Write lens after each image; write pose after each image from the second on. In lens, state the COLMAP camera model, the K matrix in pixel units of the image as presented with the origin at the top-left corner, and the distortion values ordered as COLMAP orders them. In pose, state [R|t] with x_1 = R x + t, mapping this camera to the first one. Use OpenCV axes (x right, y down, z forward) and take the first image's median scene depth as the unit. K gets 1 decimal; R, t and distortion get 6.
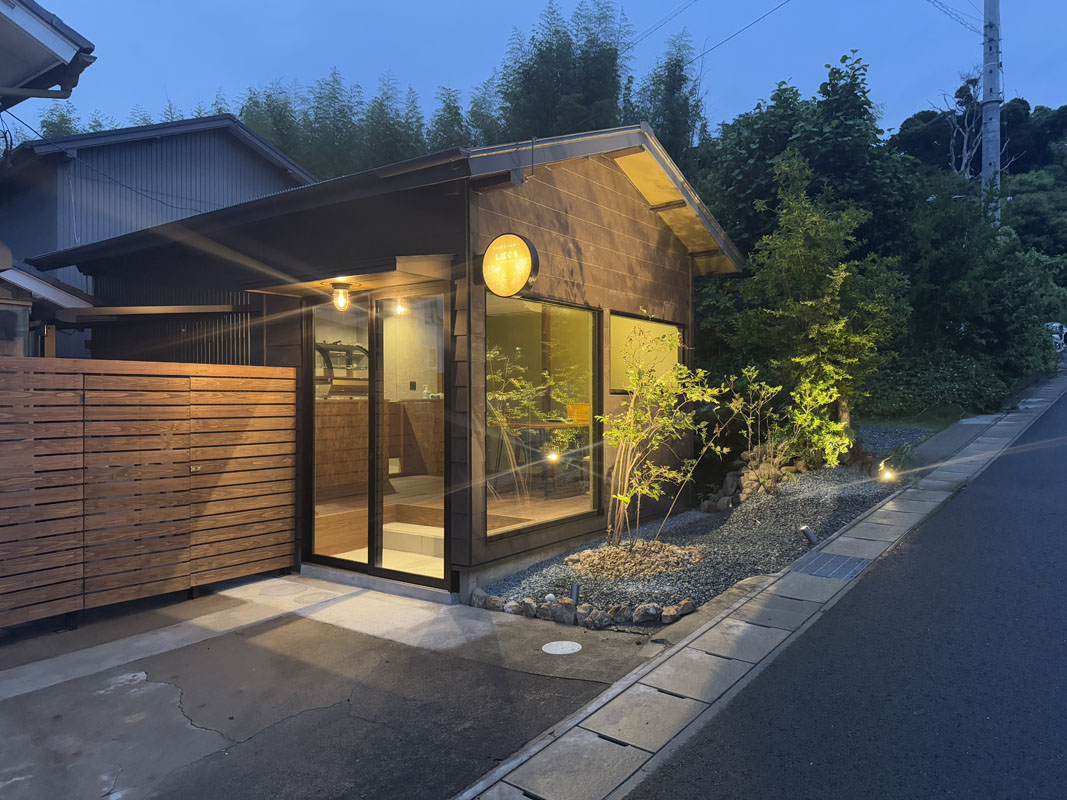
lens RADIAL K [[742.7, 0, 533.5], [0, 742.7, 400.0], [0, 0, 1]] dist [0.026202, -0.001127]
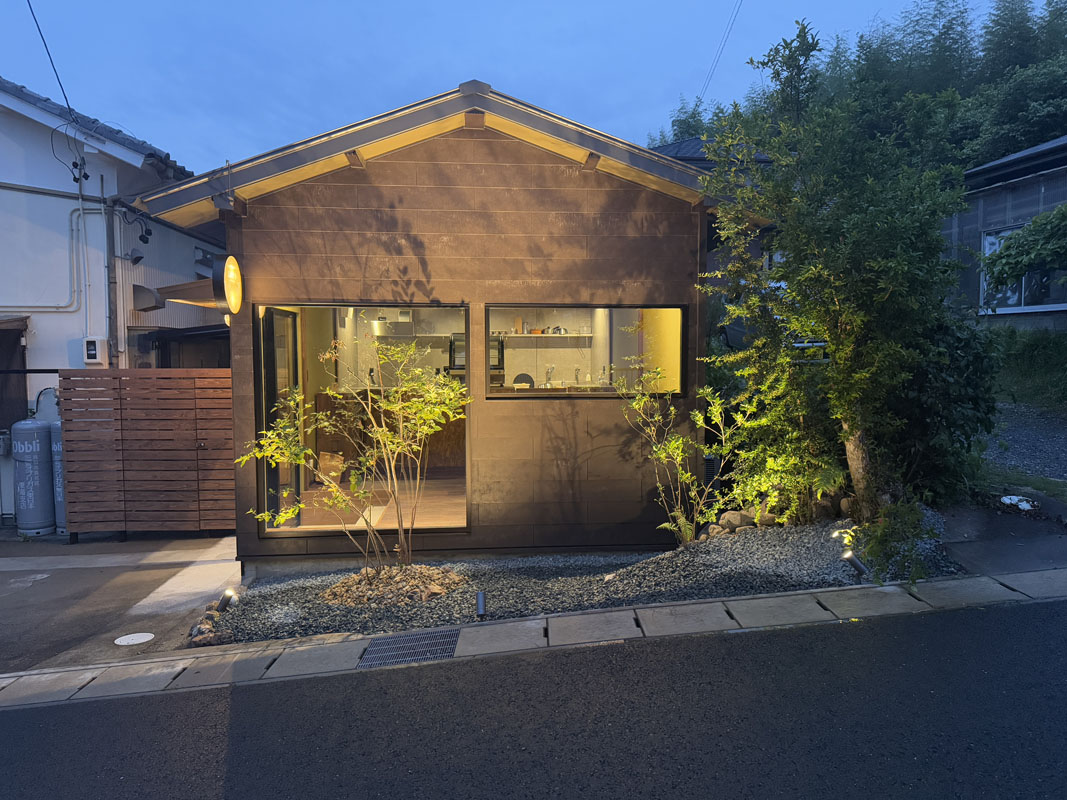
lens RADIAL K [[745.3, 0, 533.5], [0, 745.3, 400.0], [0, 0, 1]] dist [0.005717, 0.000680]
pose [[0.658663, 0.045098, -0.751085, 1.014923], [-0.002194, 0.998313, 0.058017, -0.074598], [0.752435, -0.036566, 0.657651, 0.583356]]
